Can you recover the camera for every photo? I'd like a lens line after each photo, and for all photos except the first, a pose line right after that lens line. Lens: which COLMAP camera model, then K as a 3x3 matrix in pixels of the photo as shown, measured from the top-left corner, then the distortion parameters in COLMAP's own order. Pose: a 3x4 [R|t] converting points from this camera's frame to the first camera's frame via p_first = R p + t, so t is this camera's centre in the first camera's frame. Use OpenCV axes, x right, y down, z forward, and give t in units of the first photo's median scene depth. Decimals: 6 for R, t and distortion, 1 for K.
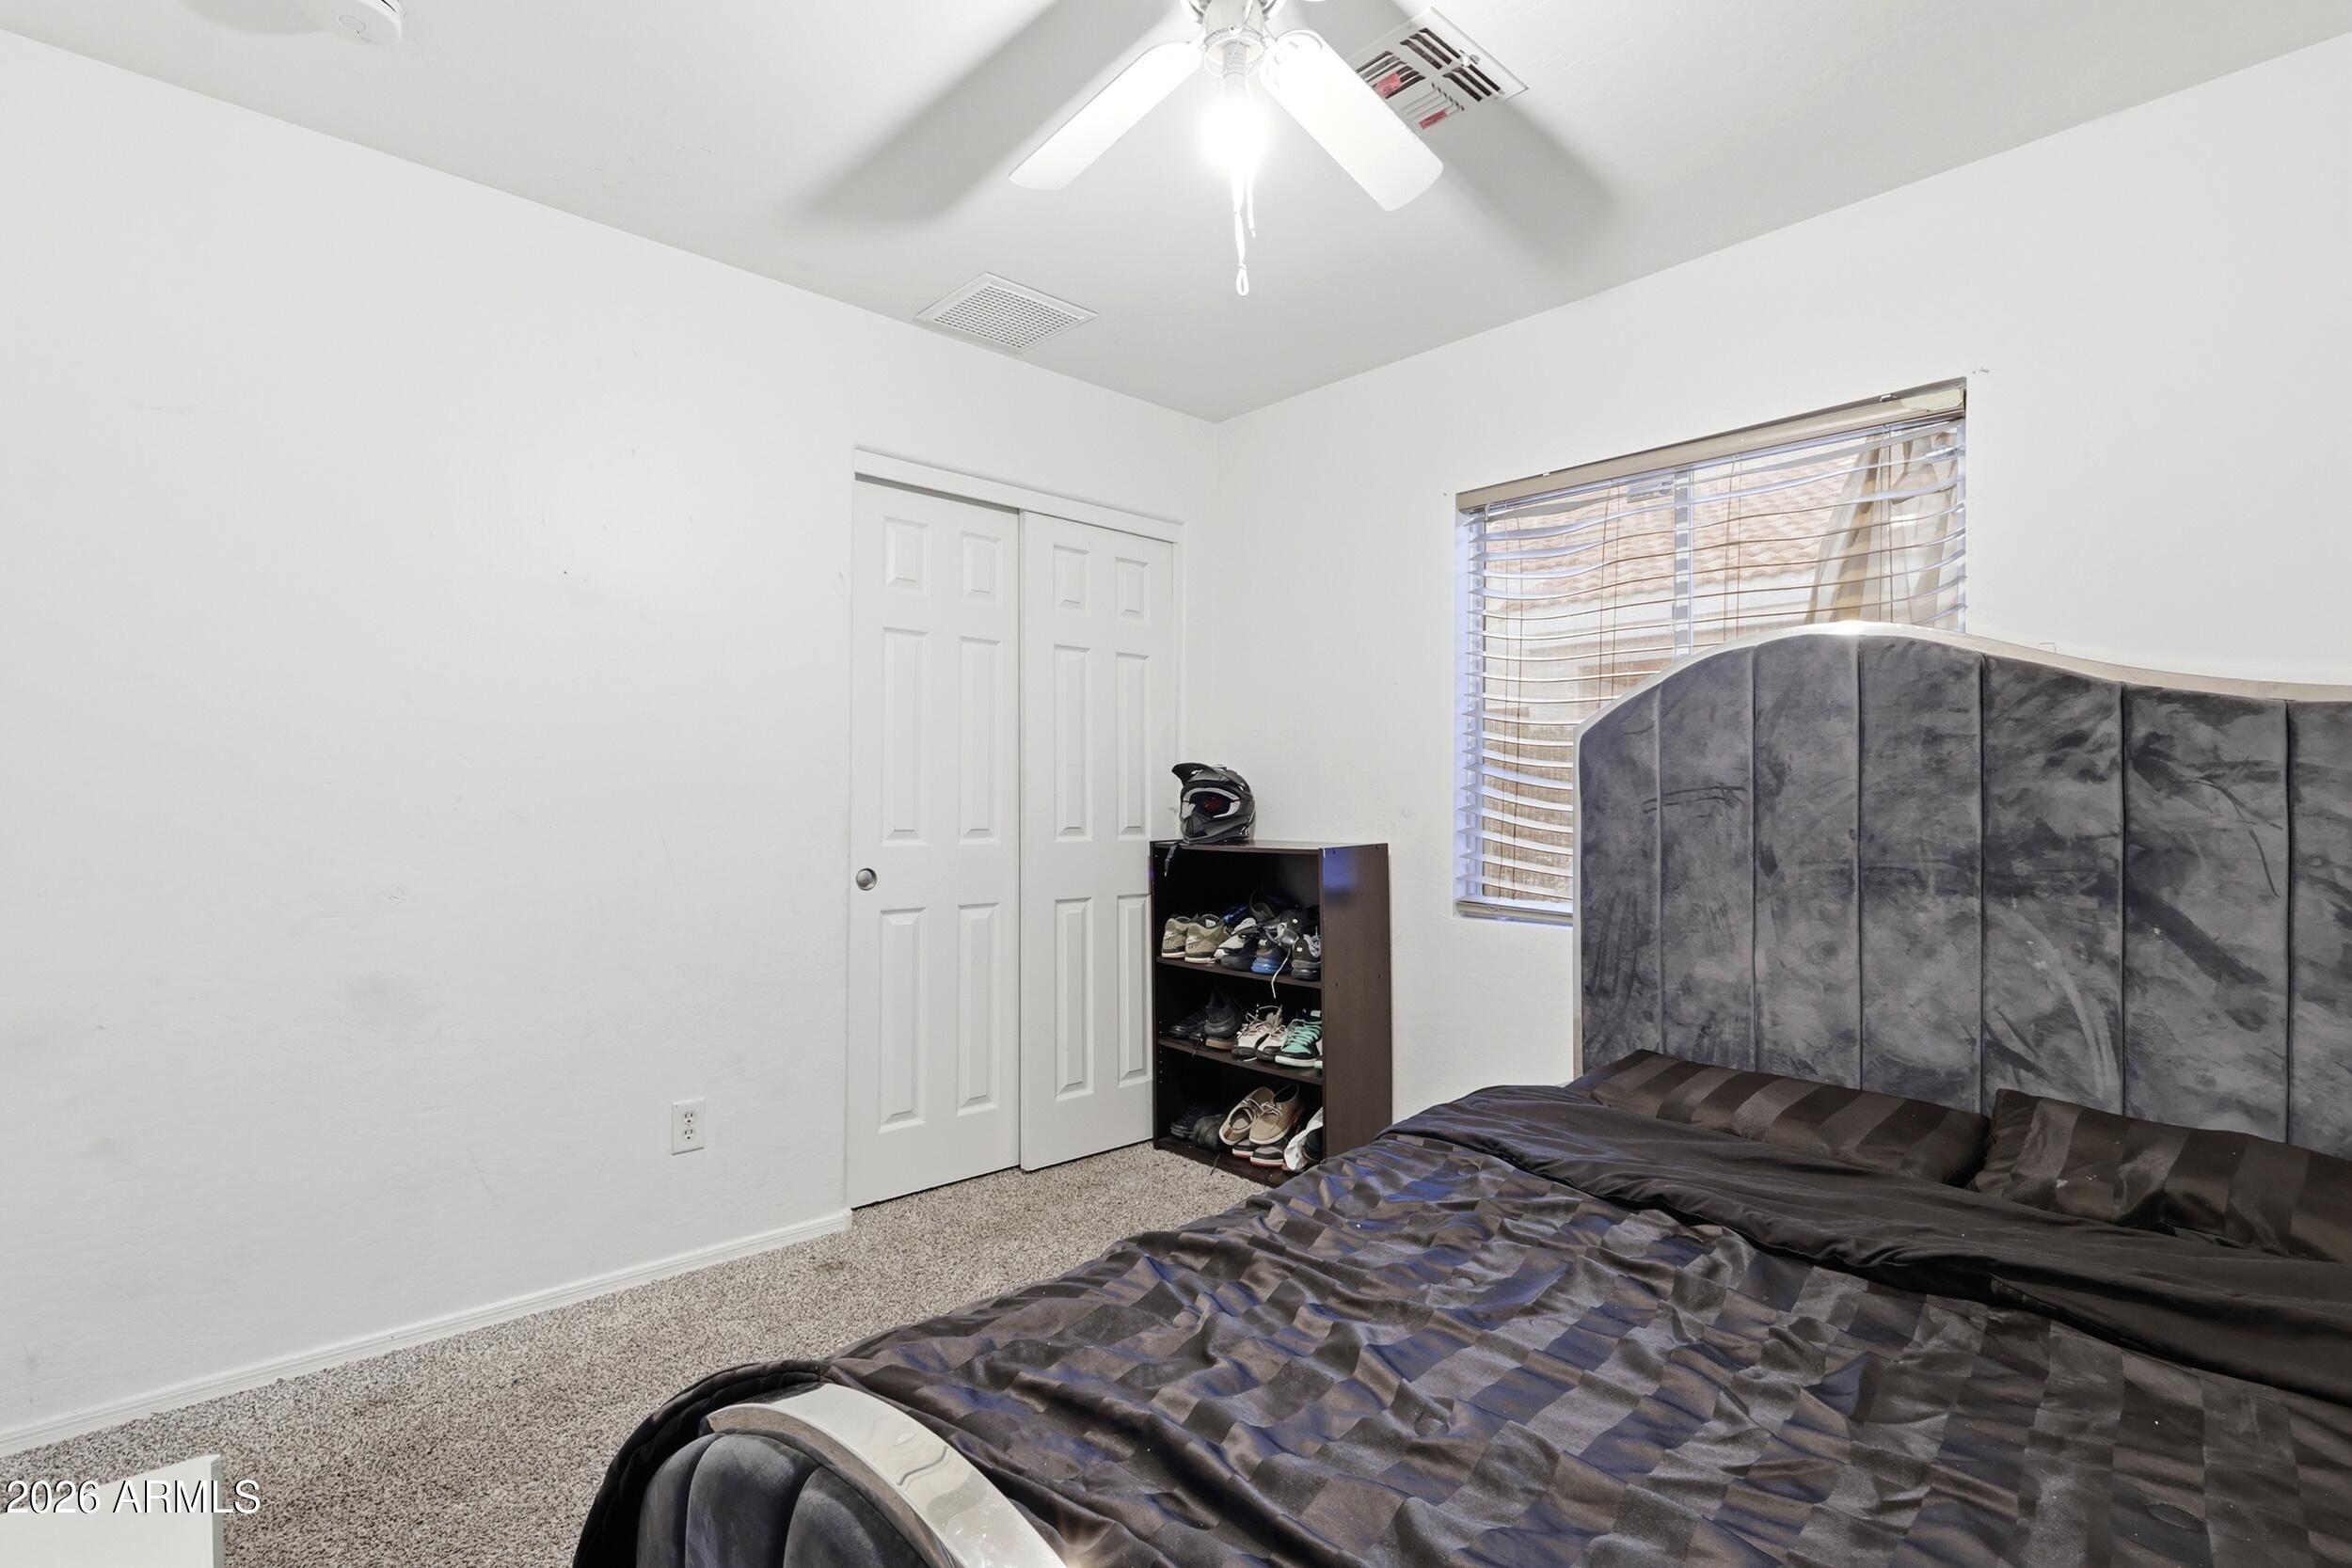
lens RADIAL K [[1095.3, 0, 1175.3], [0, 1095.3, 782.5], [0, 0, 1]] dist [-0.002309, 0.001378]
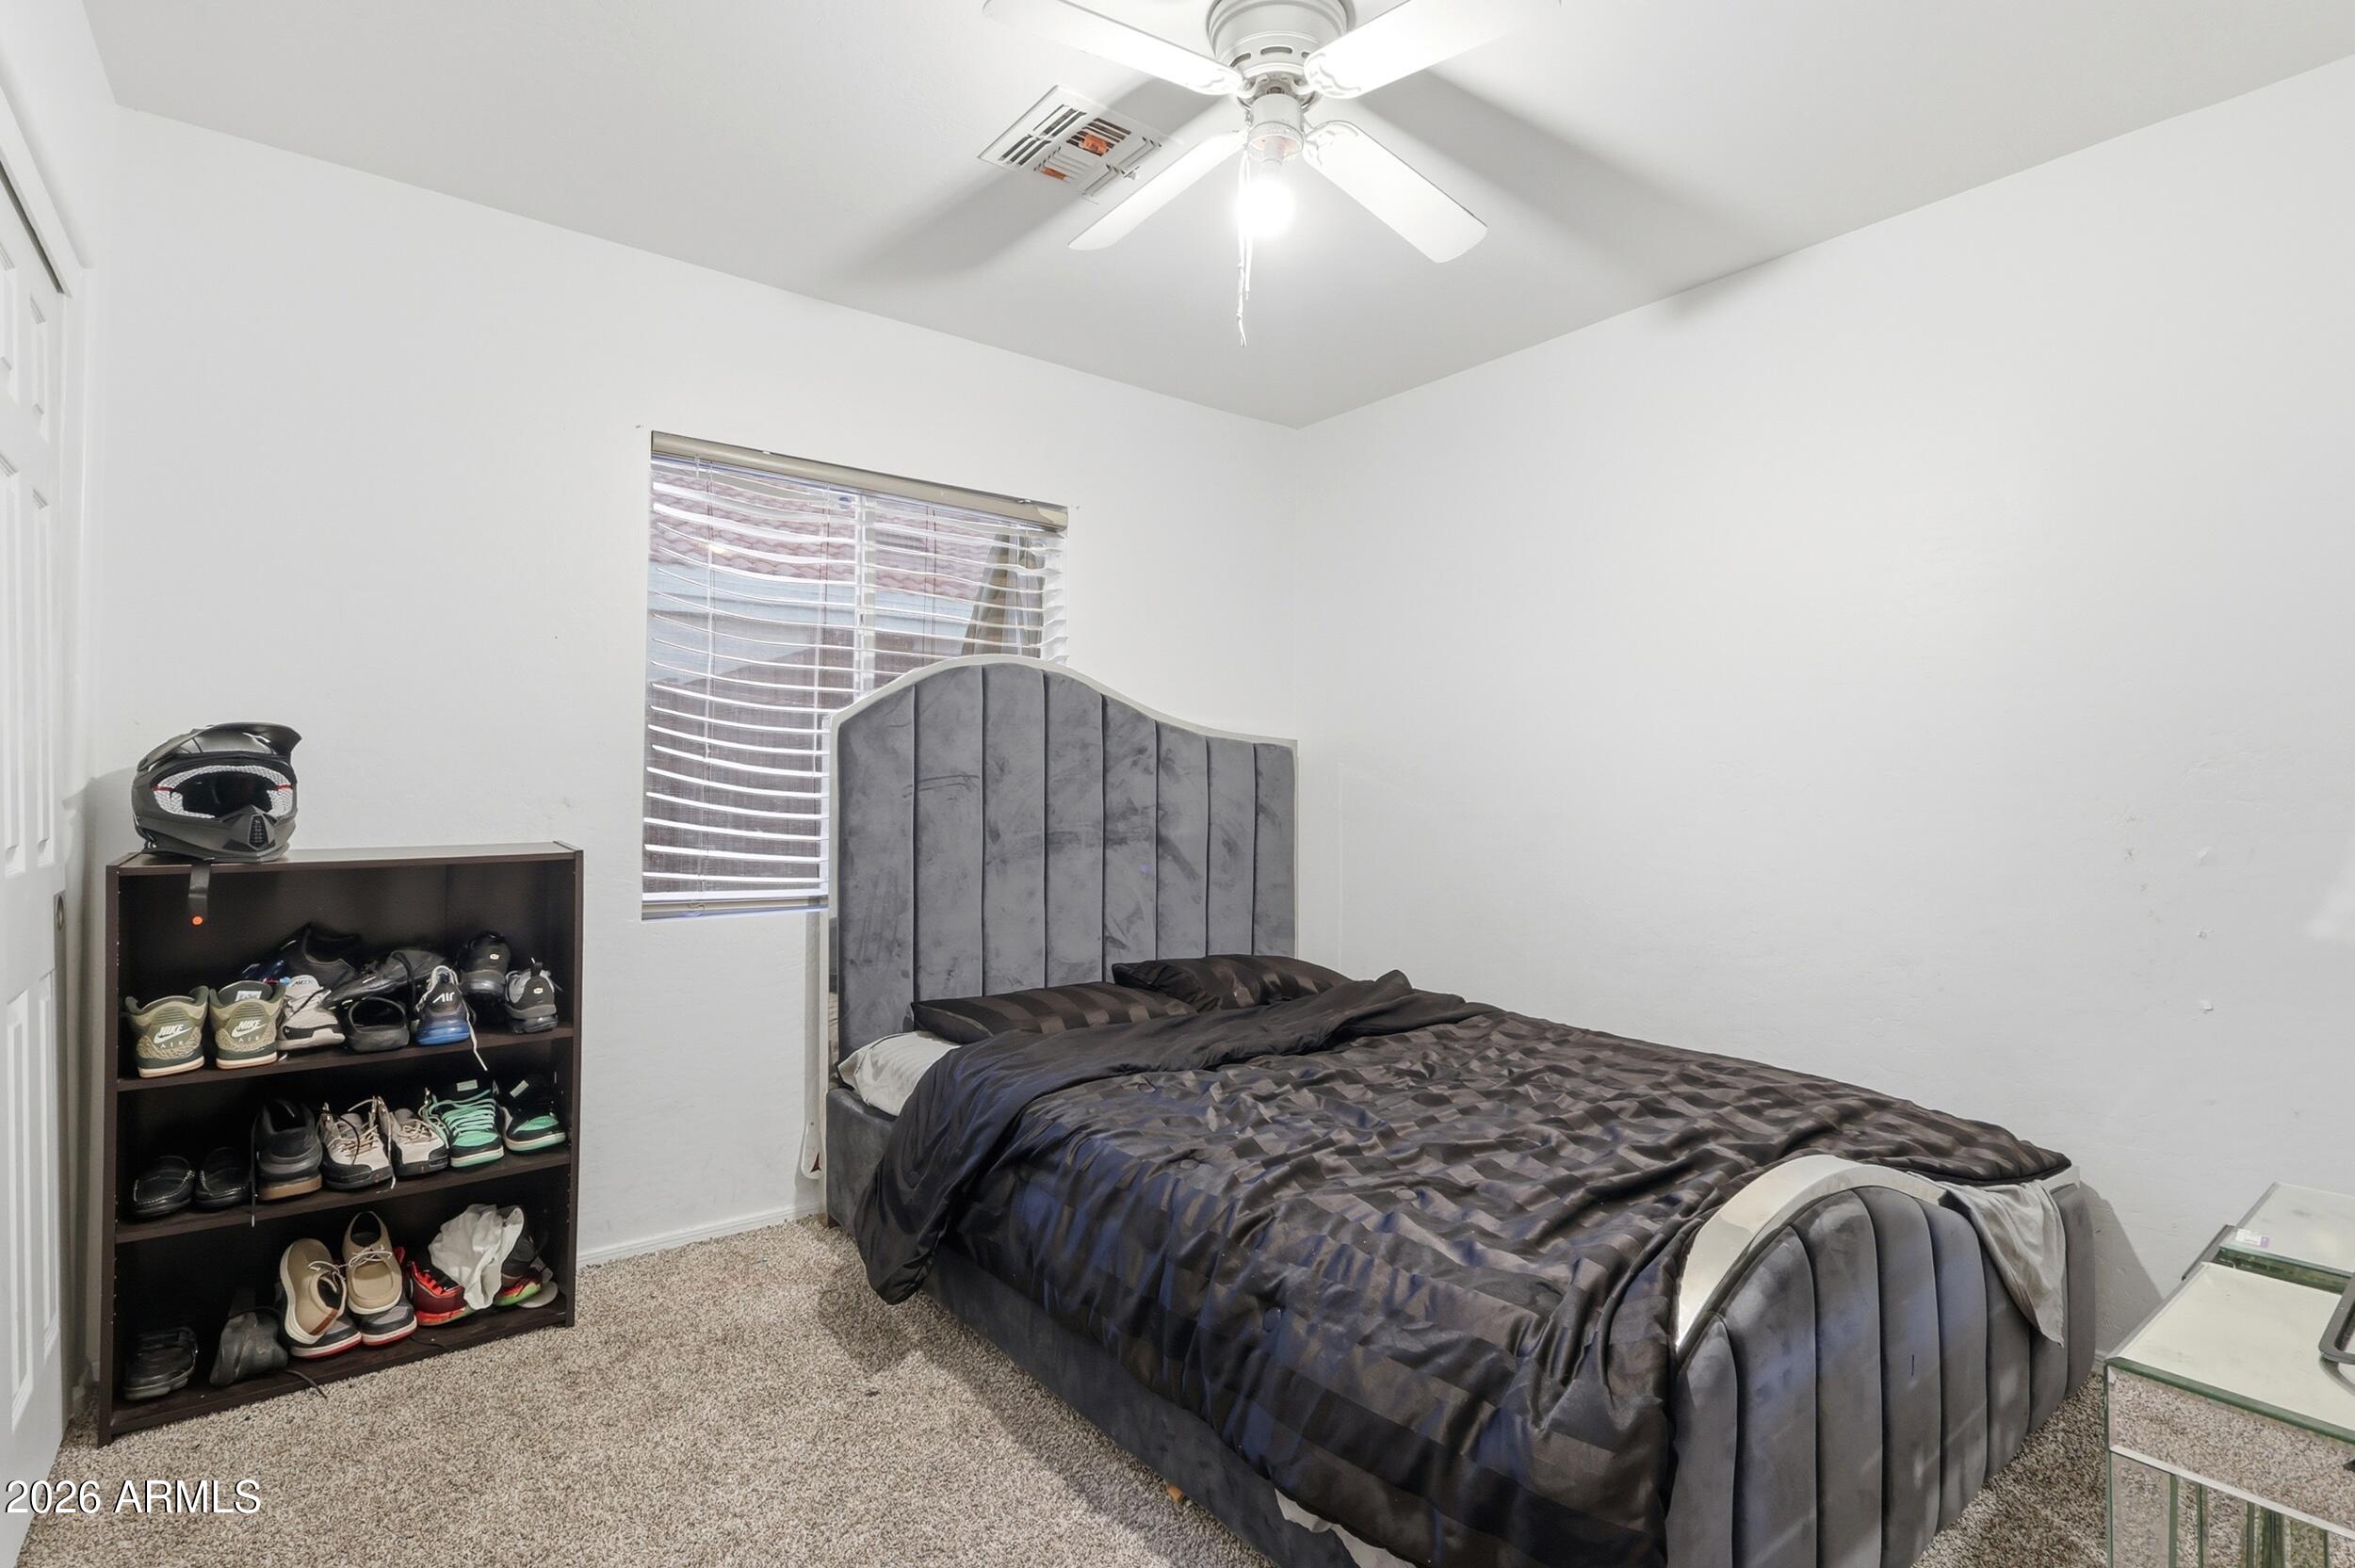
lens RADIAL K [[1096.6, 0, 1174.8], [0, 1096.6, 788.1], [0, 0, 1]] dist [-0.002309, 0.001378]
pose [[0.093948, -0.004728, 0.995566, -0.726030], [-0.018486, 0.999808, 0.006493, 0.006019], [-0.995405, -0.019014, 0.093842, 0.648561]]
